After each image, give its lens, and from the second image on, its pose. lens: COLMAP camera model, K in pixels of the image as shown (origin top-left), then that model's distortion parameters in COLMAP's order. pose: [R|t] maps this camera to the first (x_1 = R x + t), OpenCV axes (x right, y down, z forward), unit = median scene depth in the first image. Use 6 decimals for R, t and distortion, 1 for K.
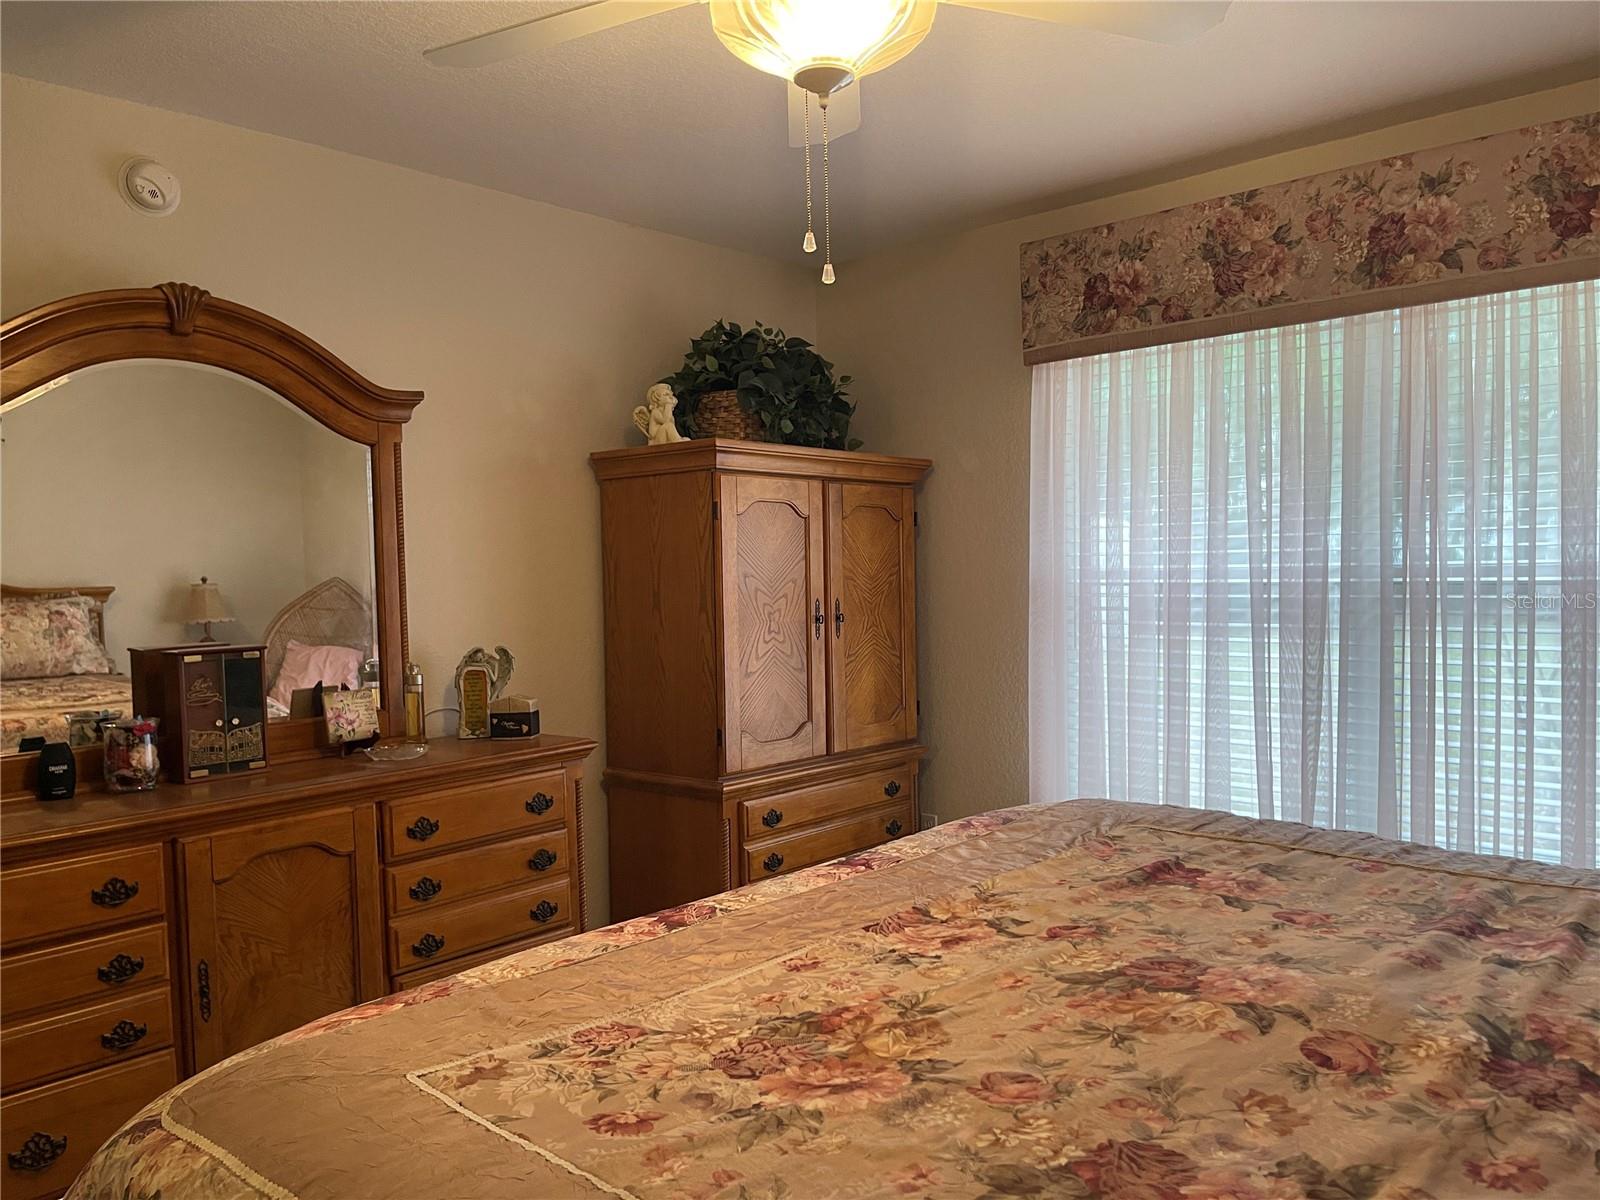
lens RADIAL K [[1196.3, 0, 800.0], [0, 1196.3, 600.0], [0, 0, 1]] dist [0.068202, -0.107505]
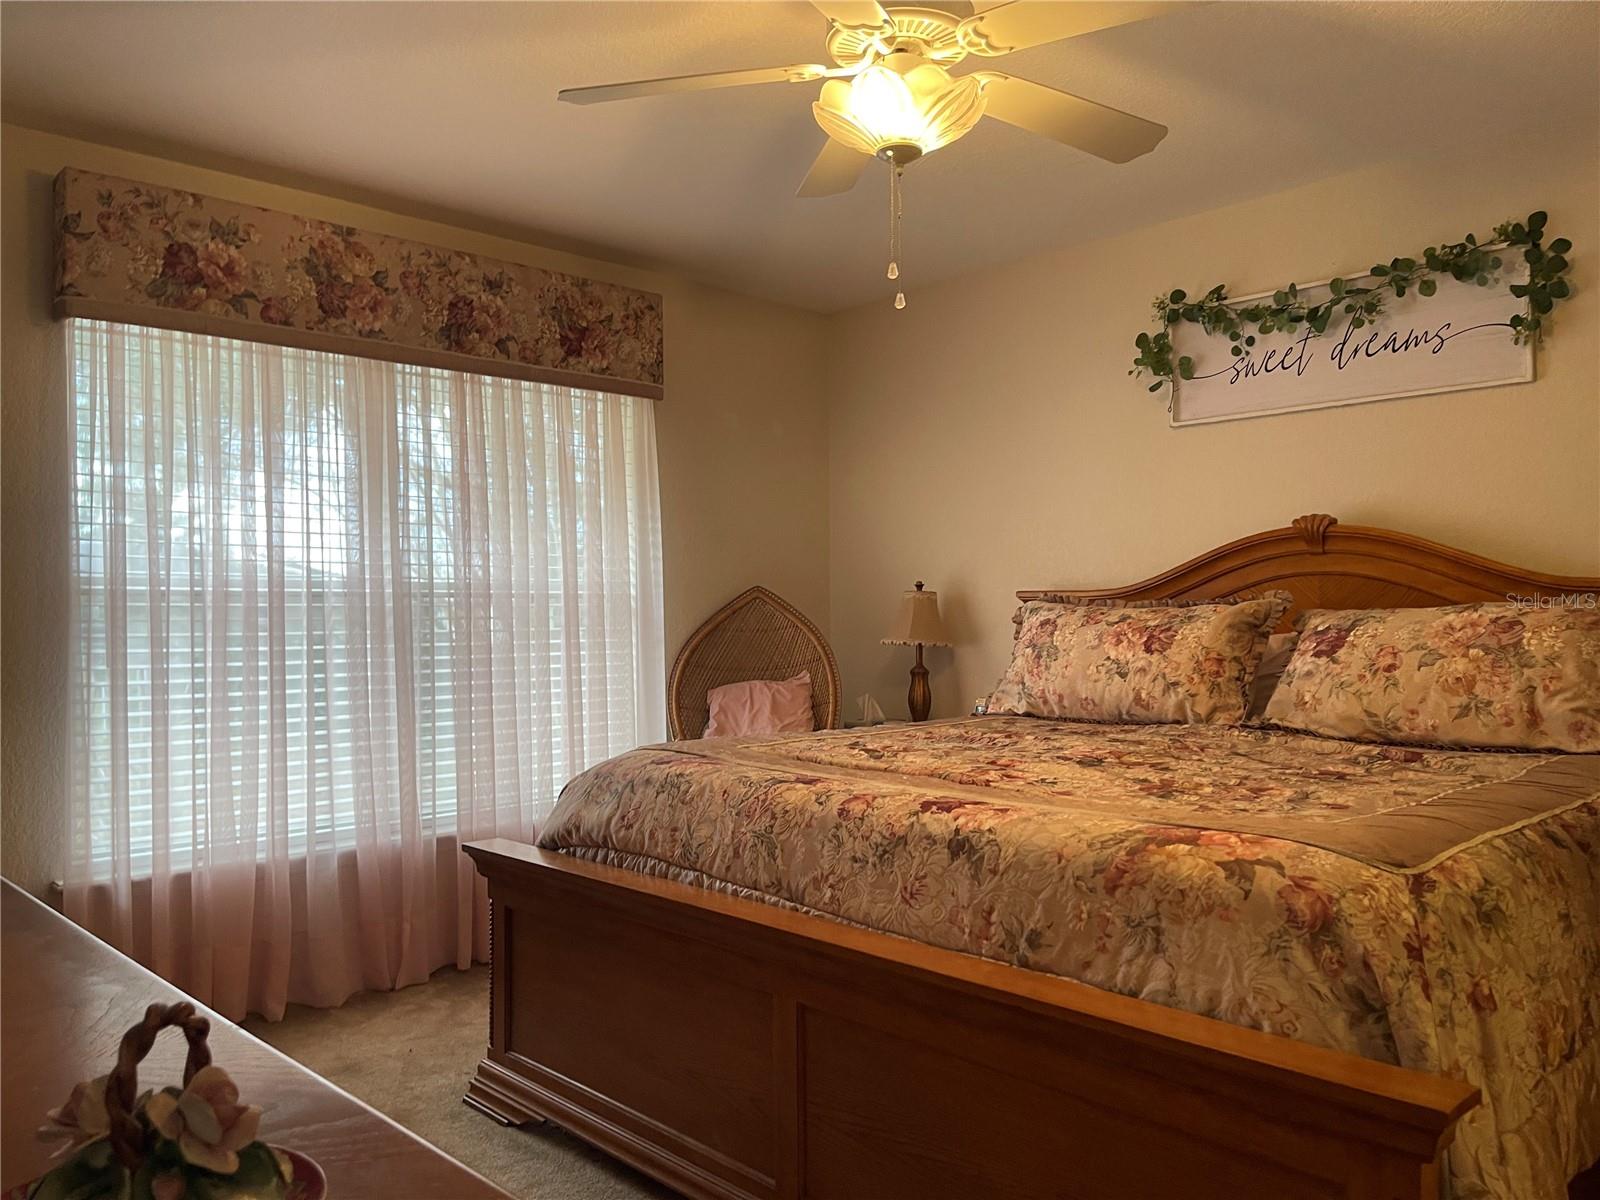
lens RADIAL K [[1196.3, 0, 800.0], [0, 1196.3, 600.0], [0, 0, 1]] dist [0.068202, -0.107505]
pose [[0.043691, 0.008833, 0.999006, -0.695264], [0.022515, 0.999698, -0.009823, 0.017484], [-0.998791, 0.022922, 0.043479, 0.553751]]
